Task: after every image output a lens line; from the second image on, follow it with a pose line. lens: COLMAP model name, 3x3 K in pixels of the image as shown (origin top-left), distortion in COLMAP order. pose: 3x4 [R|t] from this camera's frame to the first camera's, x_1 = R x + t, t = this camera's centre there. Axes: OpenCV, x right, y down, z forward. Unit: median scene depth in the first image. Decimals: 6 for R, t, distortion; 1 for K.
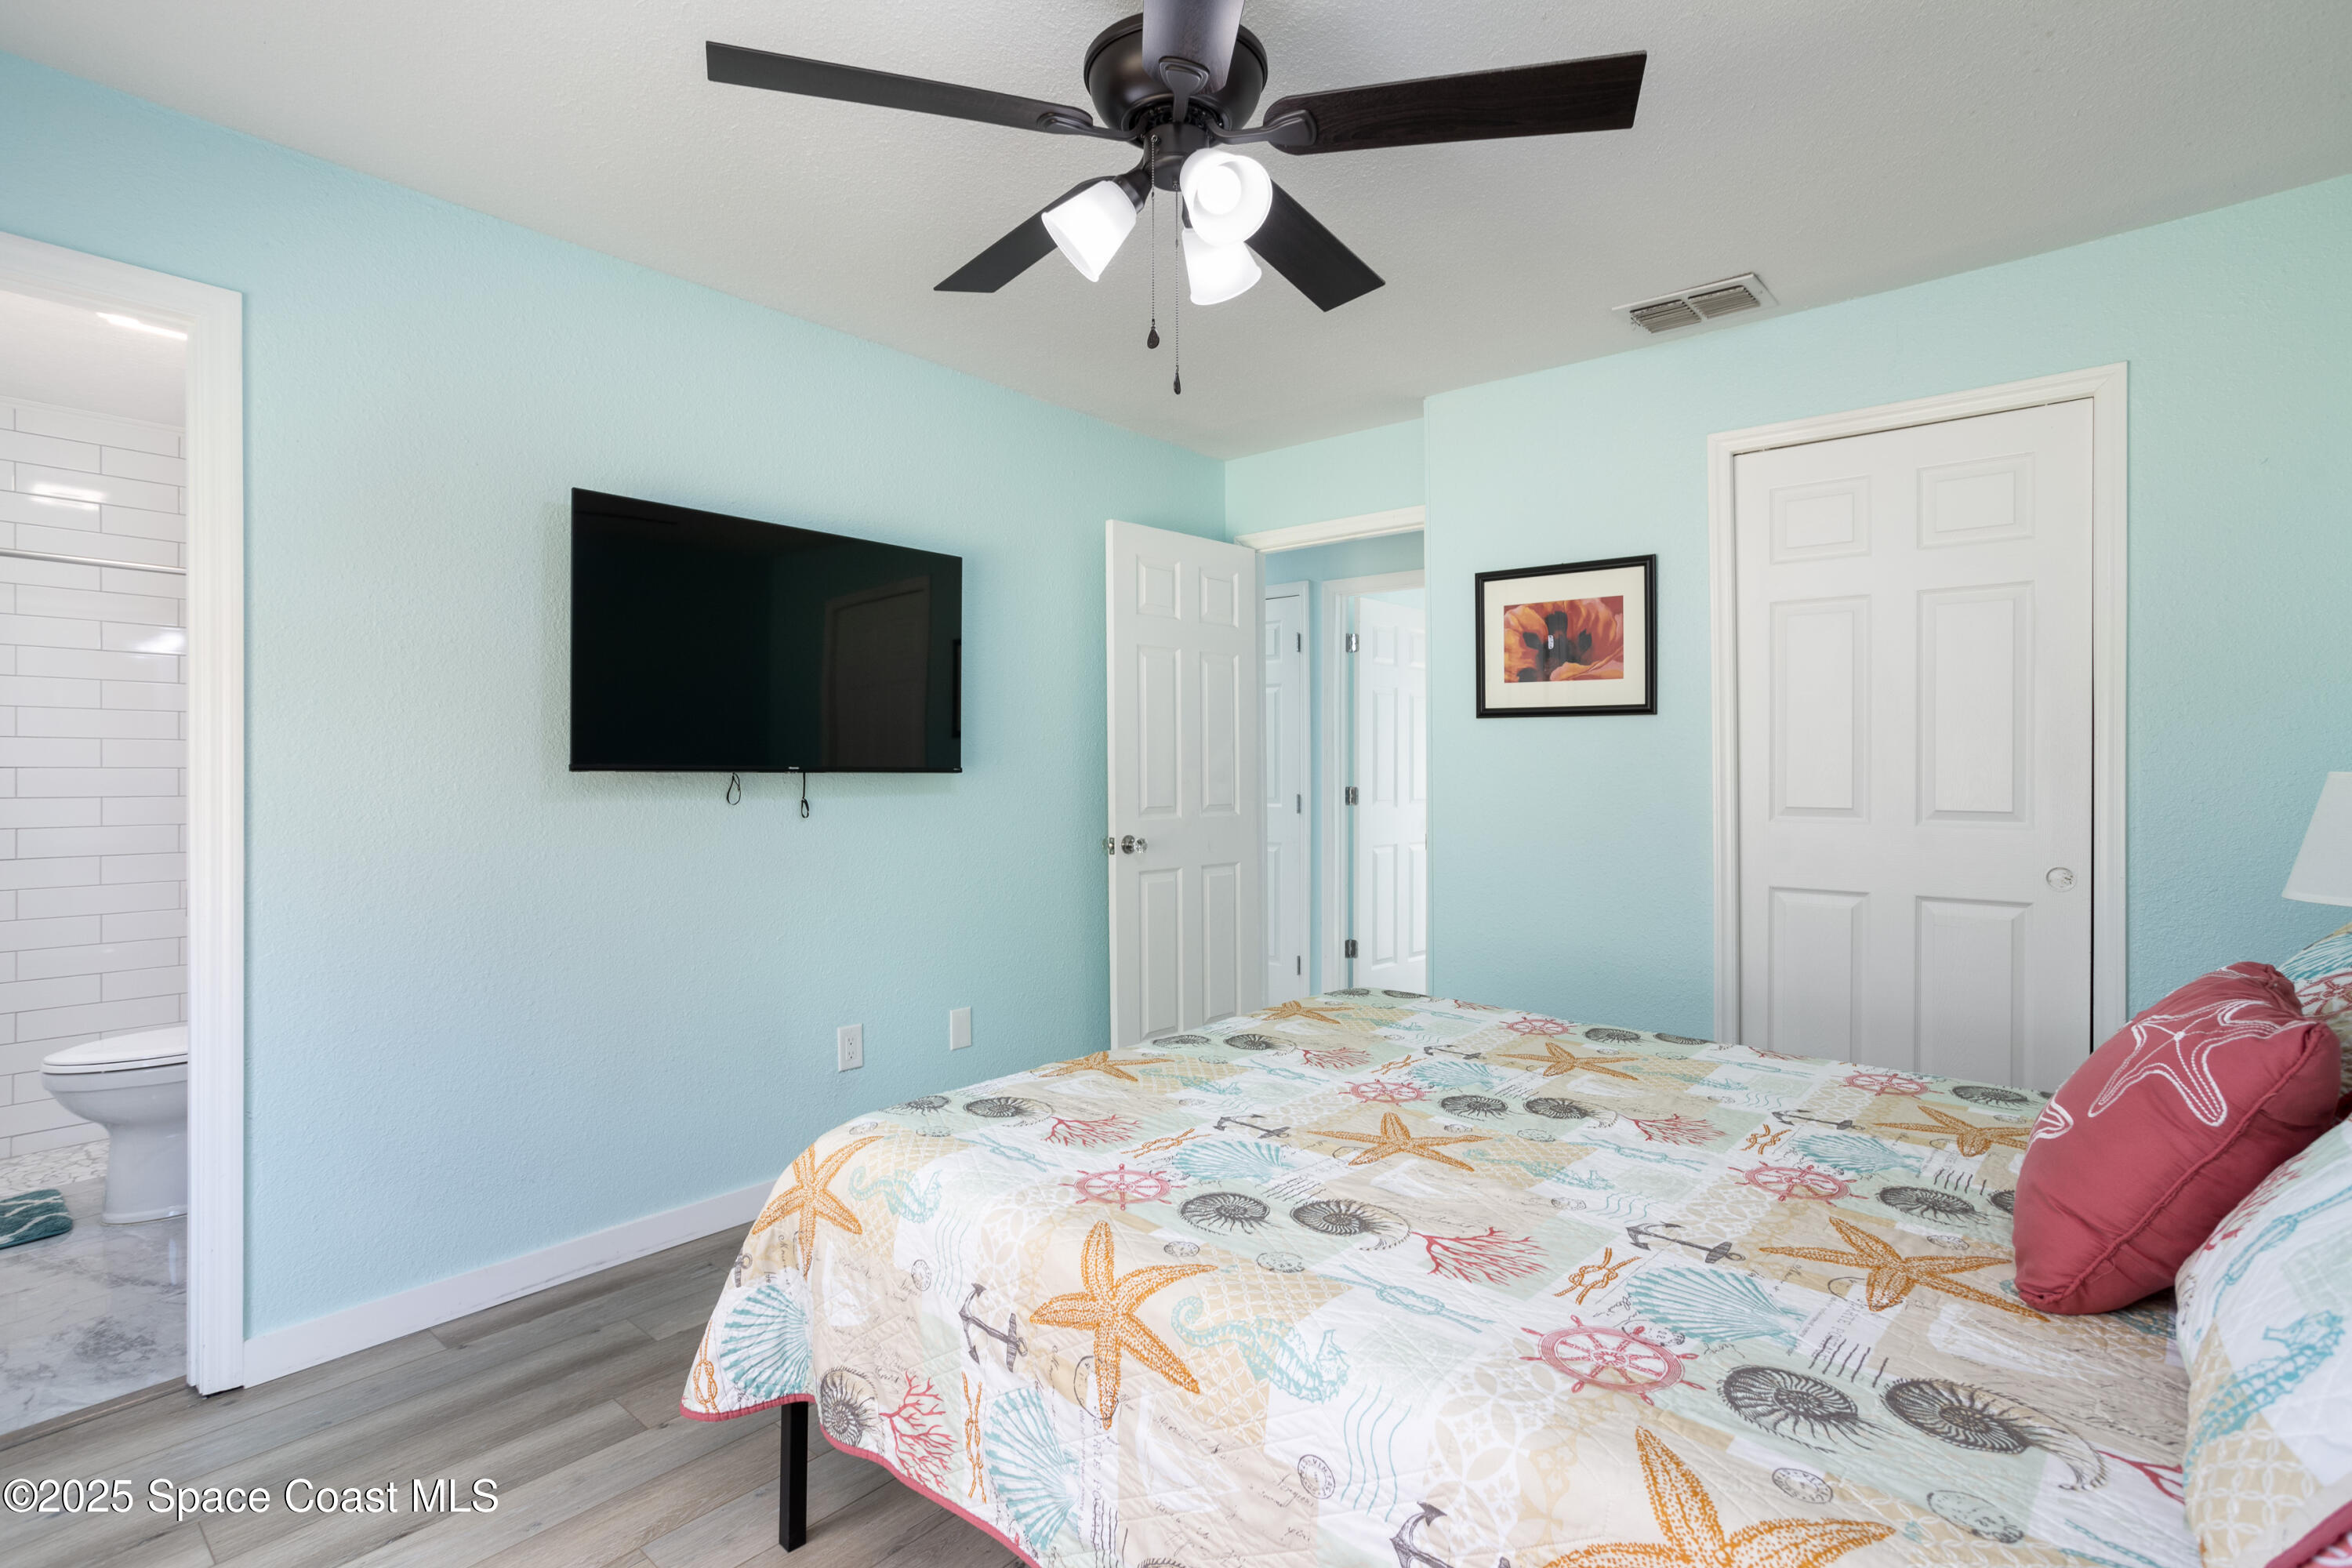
lens RADIAL K [[1148.0, 0, 1162.8], [0, 1148.0, 777.2], [0, 0, 1]] dist [-0.066630, 0.040902]
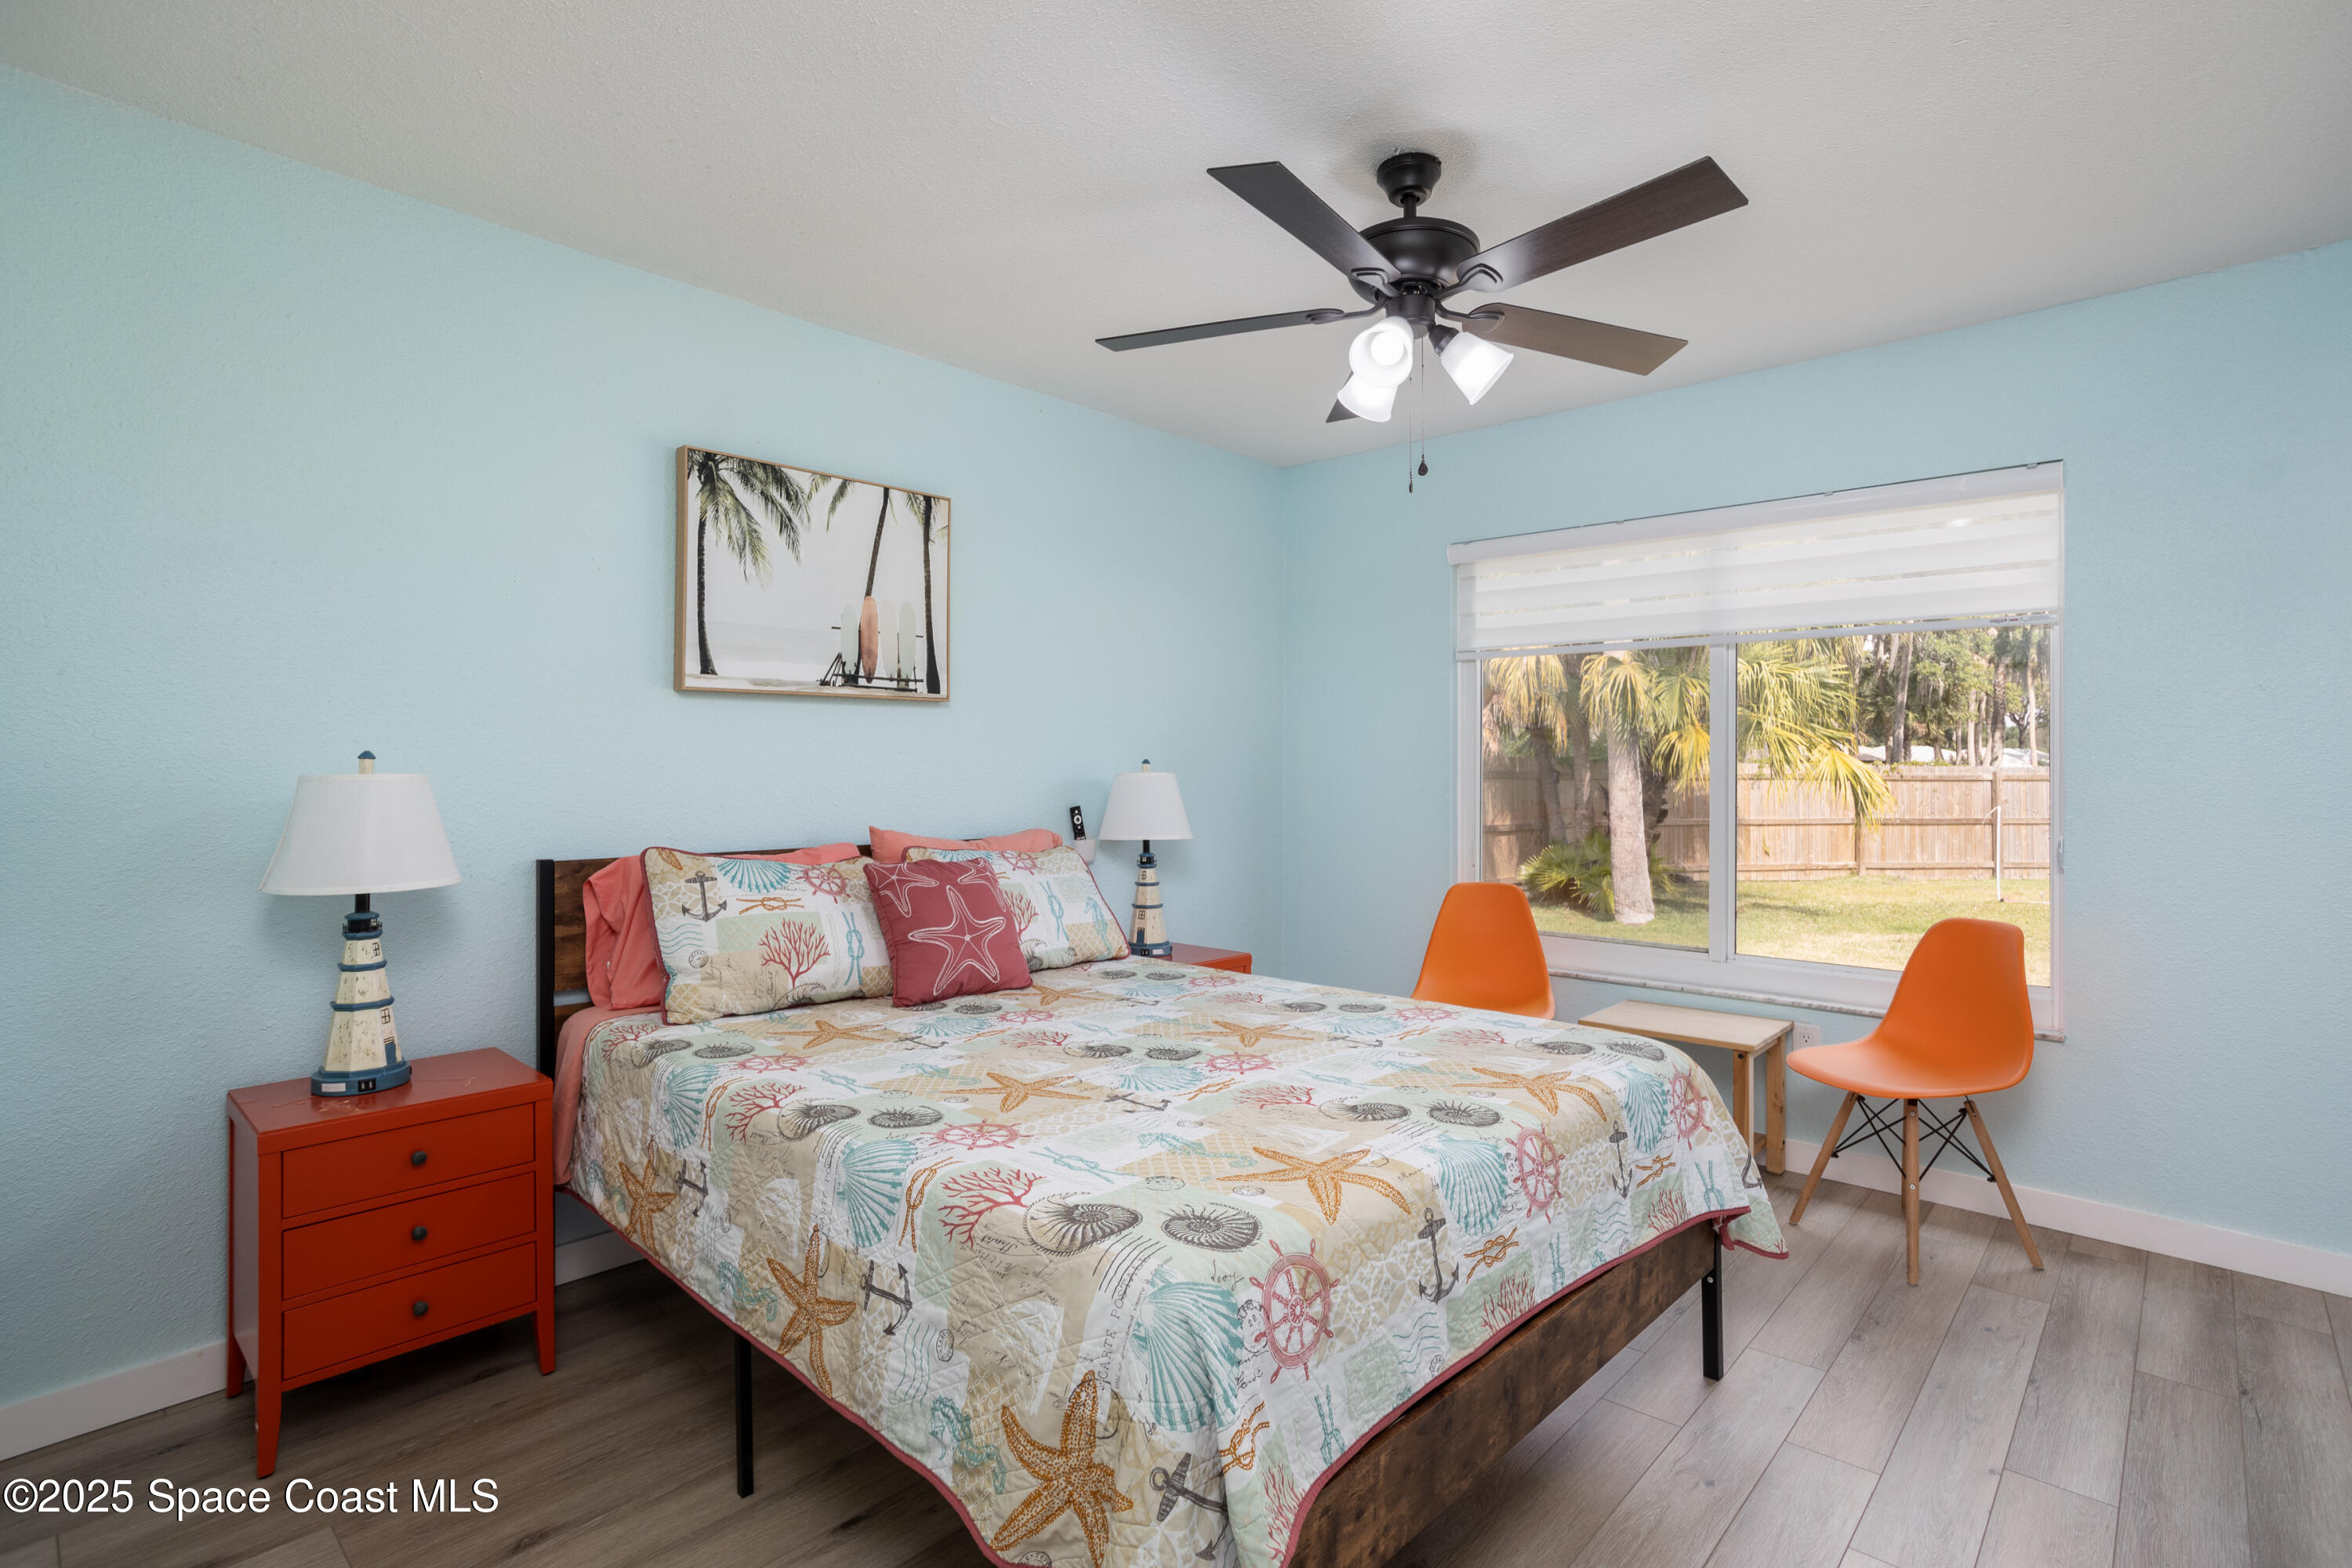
lens RADIAL K [[1148.0, 0, 1162.8], [0, 1148.0, 777.2], [0, 0, 1]] dist [-0.066630, 0.040902]
pose [[-0.999997, -0.001373, -0.001898, 0.054230], [-0.001382, 0.999988, 0.004803, -0.022256], [0.001891, 0.004805, -0.999987, 2.091439]]
